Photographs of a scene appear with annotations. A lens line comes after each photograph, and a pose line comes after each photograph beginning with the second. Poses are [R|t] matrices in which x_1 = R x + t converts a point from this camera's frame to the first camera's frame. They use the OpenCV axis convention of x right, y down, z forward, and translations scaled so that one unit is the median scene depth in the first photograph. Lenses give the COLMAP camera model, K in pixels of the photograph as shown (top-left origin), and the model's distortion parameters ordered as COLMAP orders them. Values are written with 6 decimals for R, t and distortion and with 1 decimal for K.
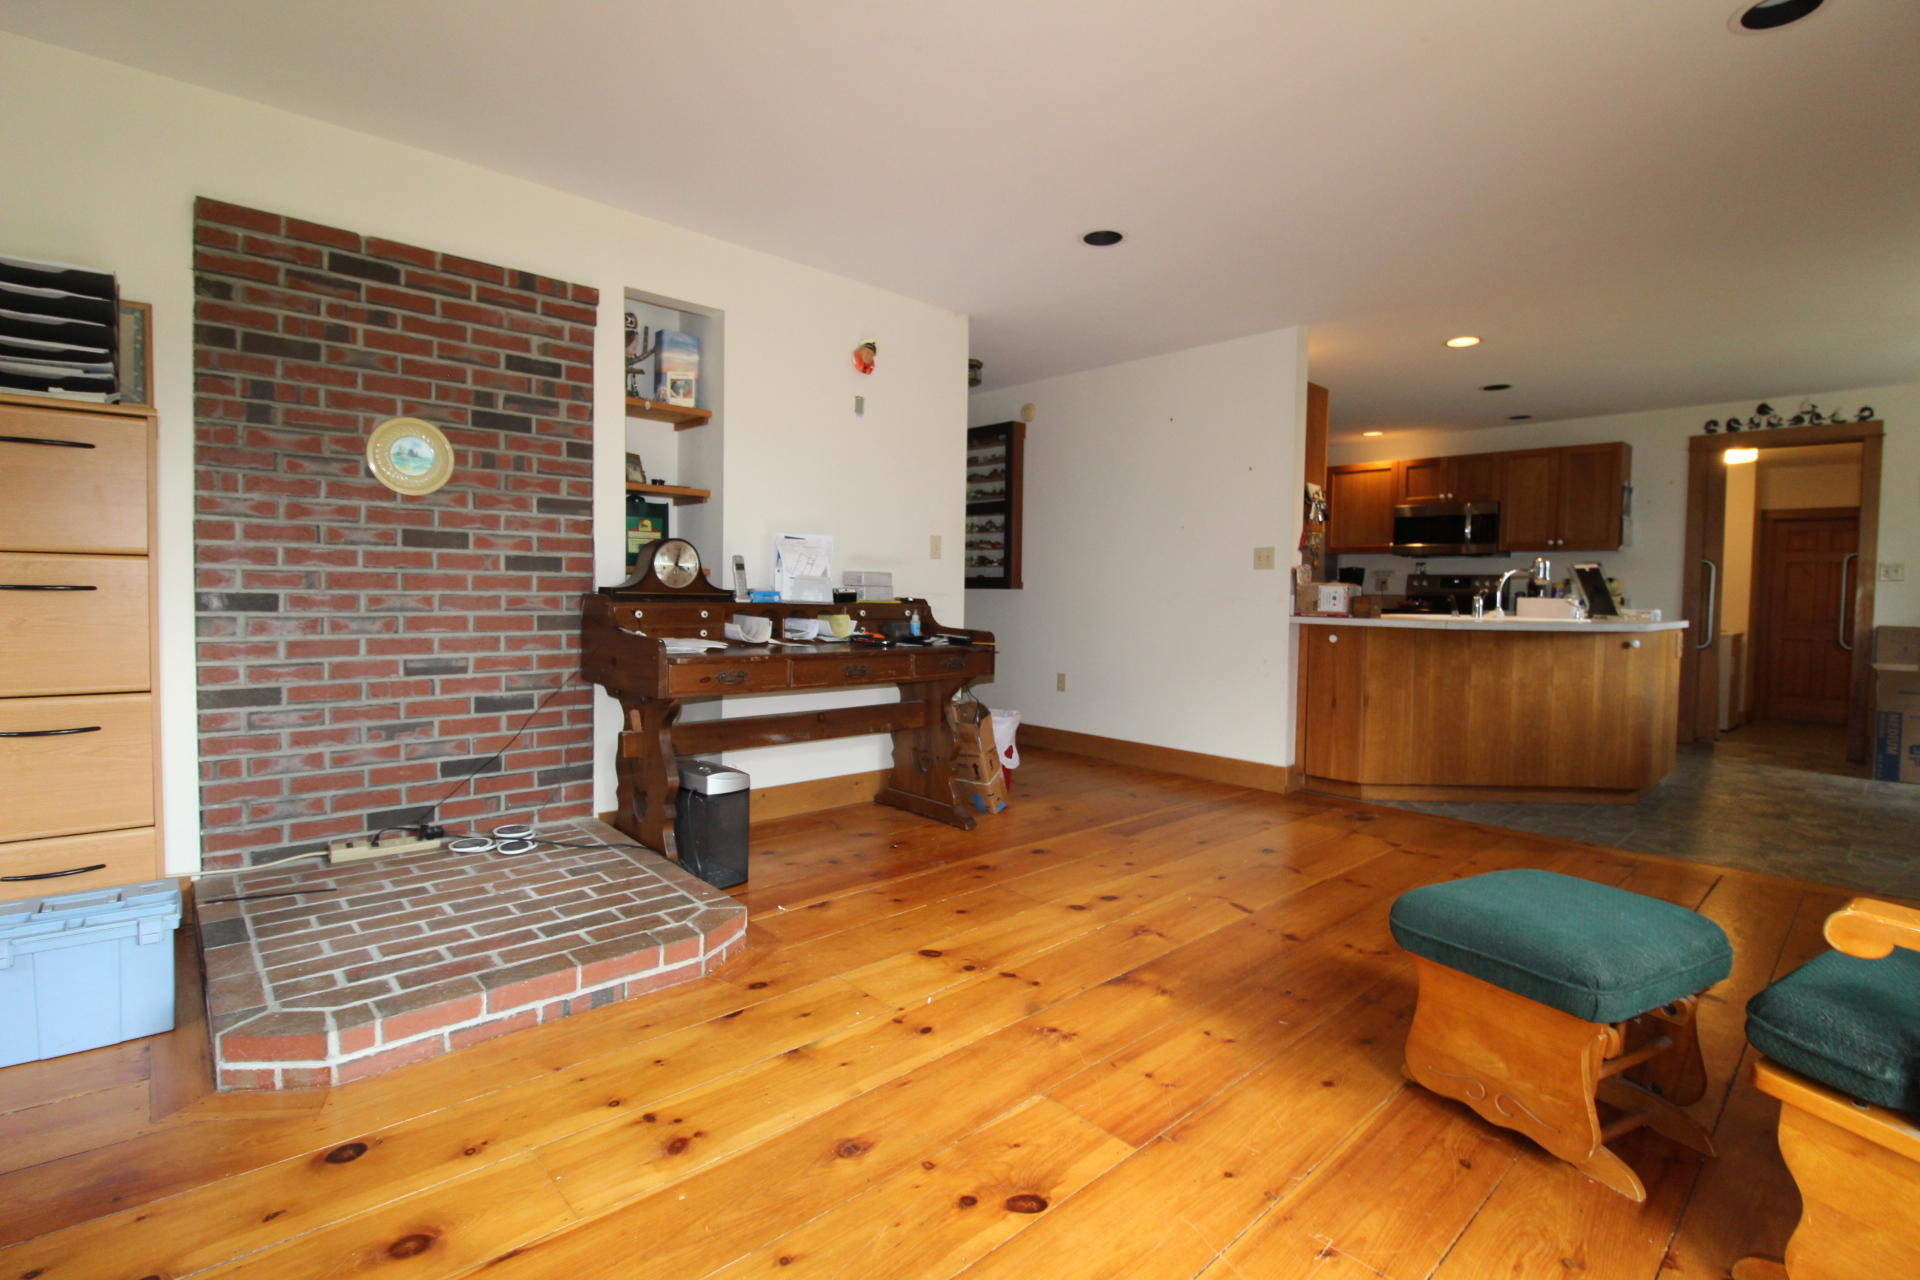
lens RADIAL K [[889.3, 0, 956.7], [0, 889.3, 624.9], [0, 0, 1]] dist [-0.000088, -0.014459]
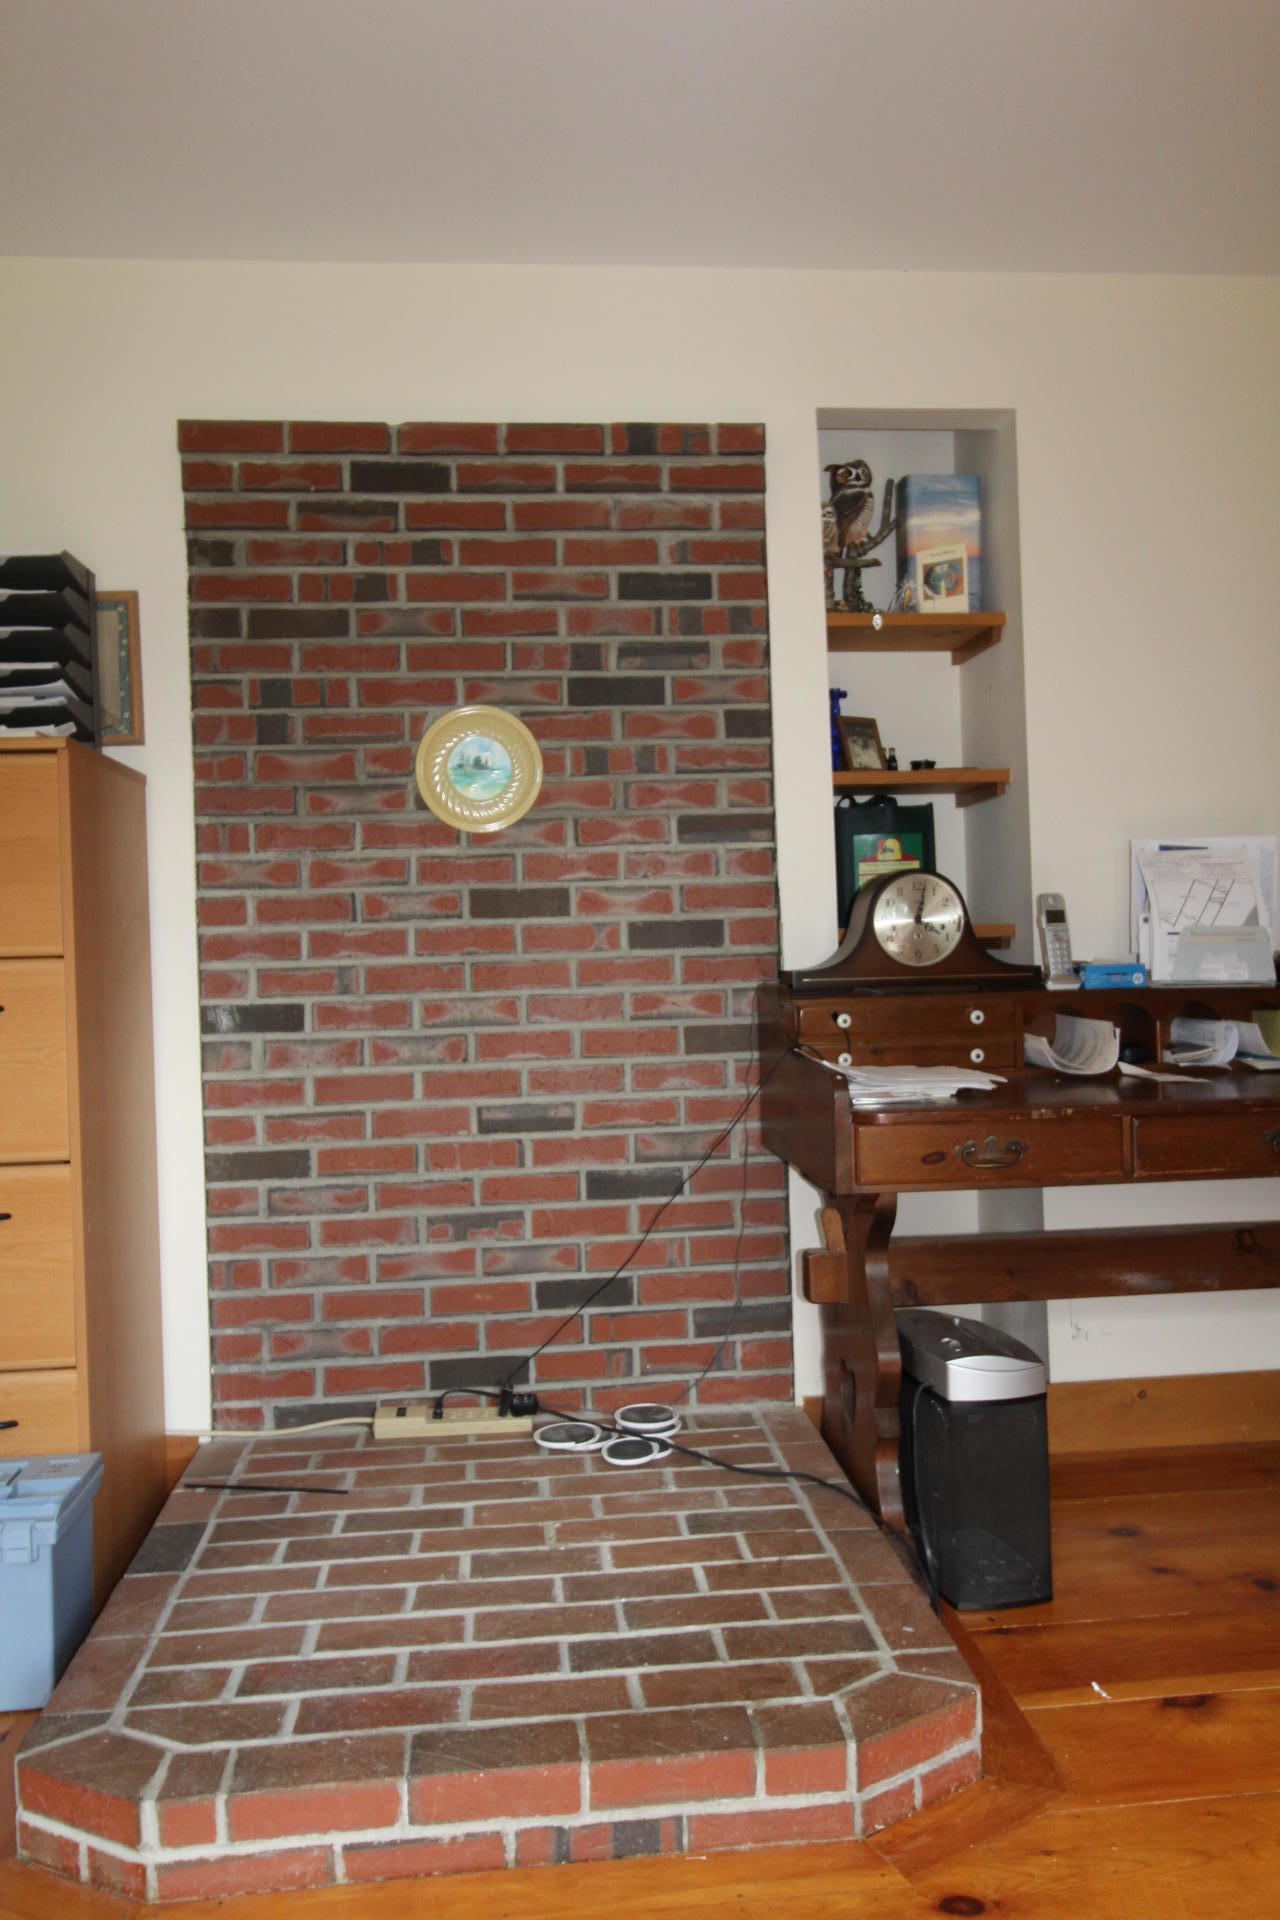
lens RADIAL K [[1513.8, 0, 642.4], [0, 1513.8, 952.2], [0, 0, 1]] dist [0.012991, -0.010215]
pose [[0.799848, -0.047580, -0.598313, 0.086026], [0.021565, 0.998487, -0.050574, -0.011020], [0.599815, 0.027549, 0.799665, 0.250467]]
